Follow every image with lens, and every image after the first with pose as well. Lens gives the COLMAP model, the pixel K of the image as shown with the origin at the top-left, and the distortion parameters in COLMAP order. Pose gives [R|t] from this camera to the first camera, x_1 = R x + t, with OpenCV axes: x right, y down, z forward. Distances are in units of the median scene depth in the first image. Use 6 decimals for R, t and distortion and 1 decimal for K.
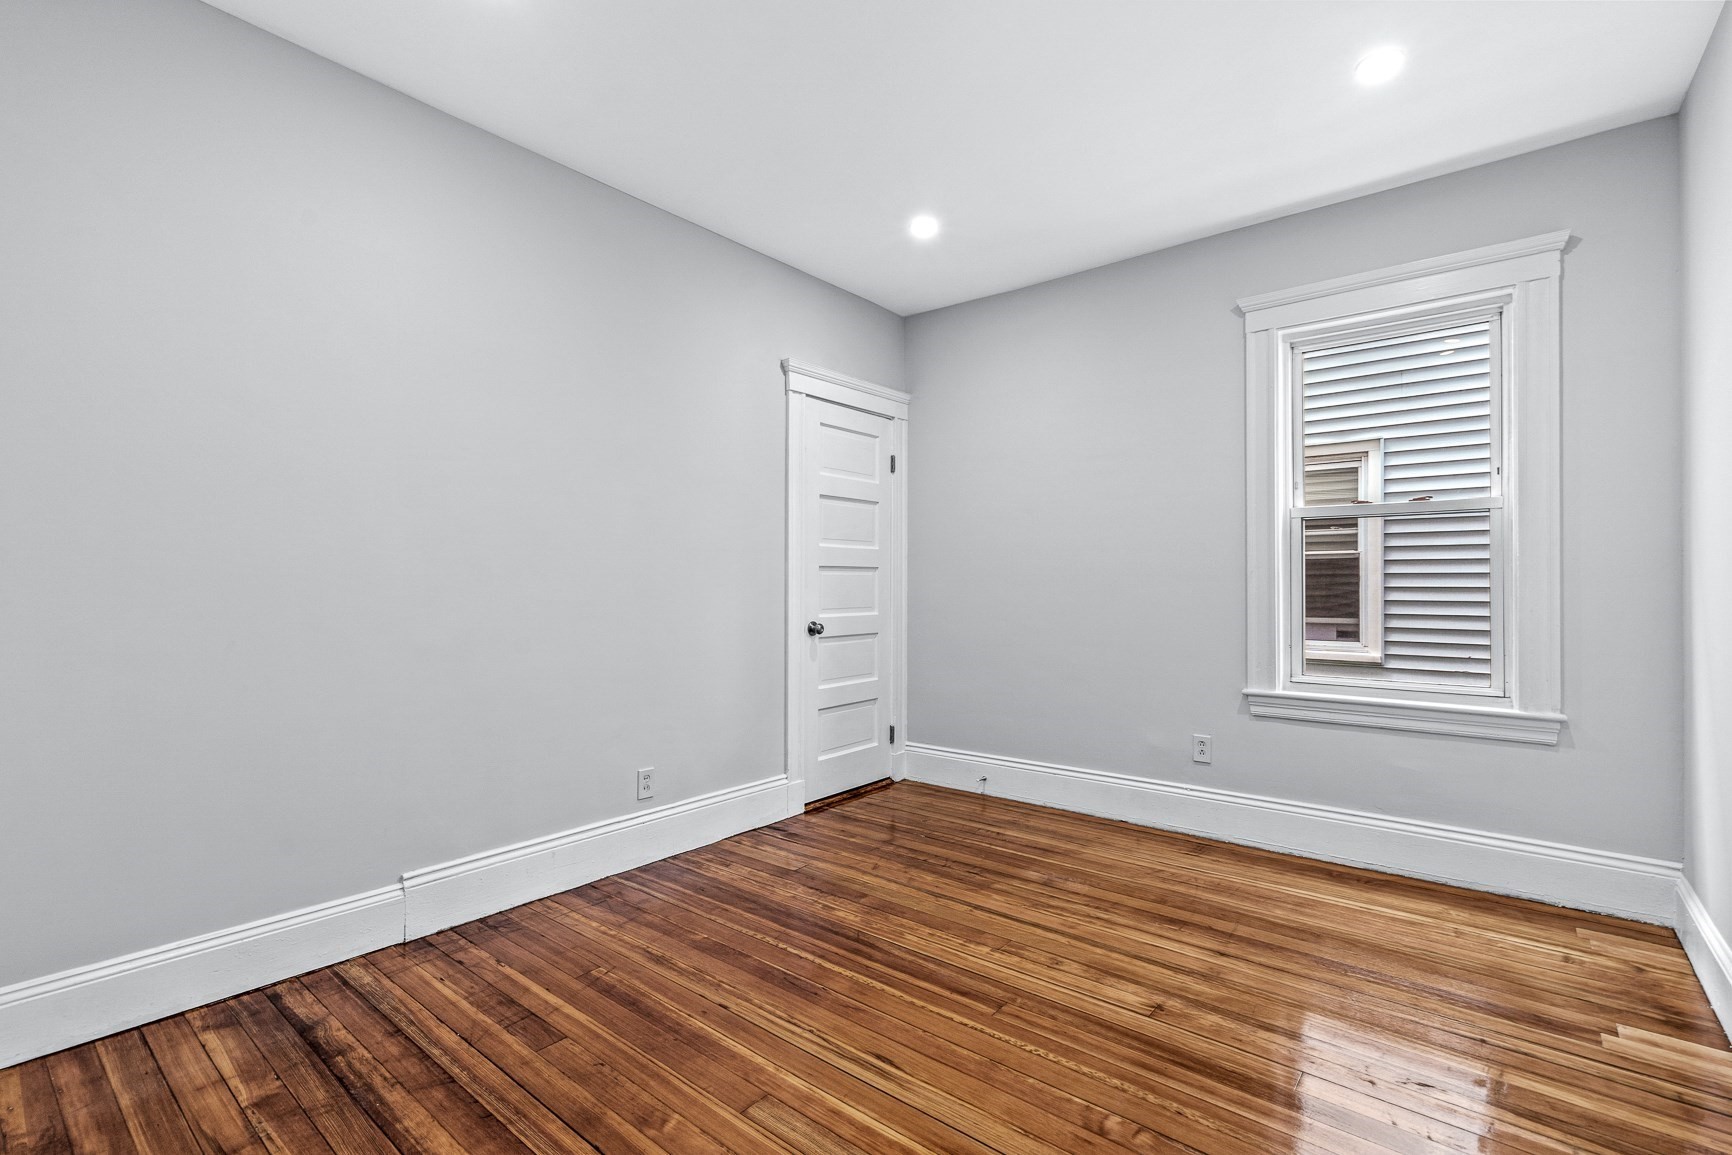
lens RADIAL K [[789.8, 0, 868.2], [0, 789.8, 577.9], [0, 0, 1]] dist [-0.001309, -0.000158]
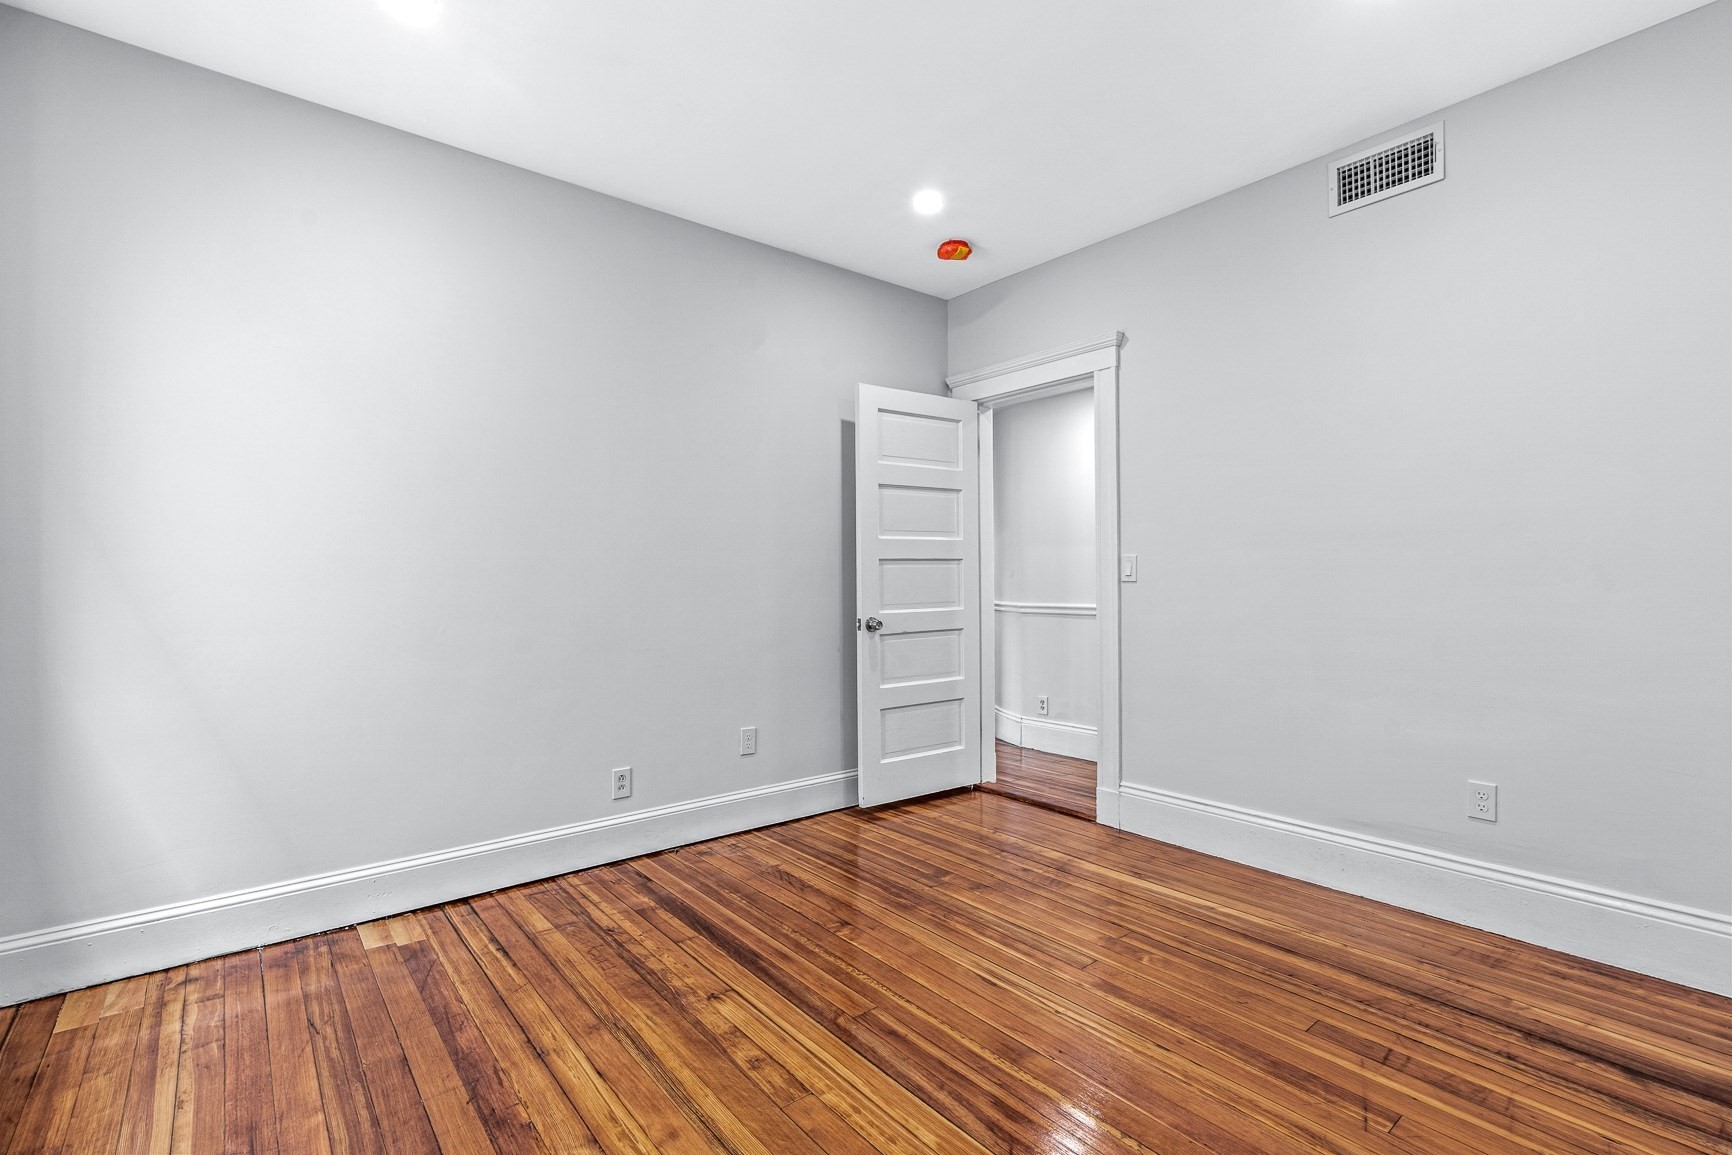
lens RADIAL K [[789.8, 0, 863.1], [0, 789.8, 578.1], [0, 0, 1]] dist [-0.001309, -0.000158]
pose [[-0.979937, 0.001152, 0.199305, -0.026338], [0.000026, 0.999984, -0.005653, 0.008651], [-0.199308, -0.005534, -0.979921, 1.900373]]
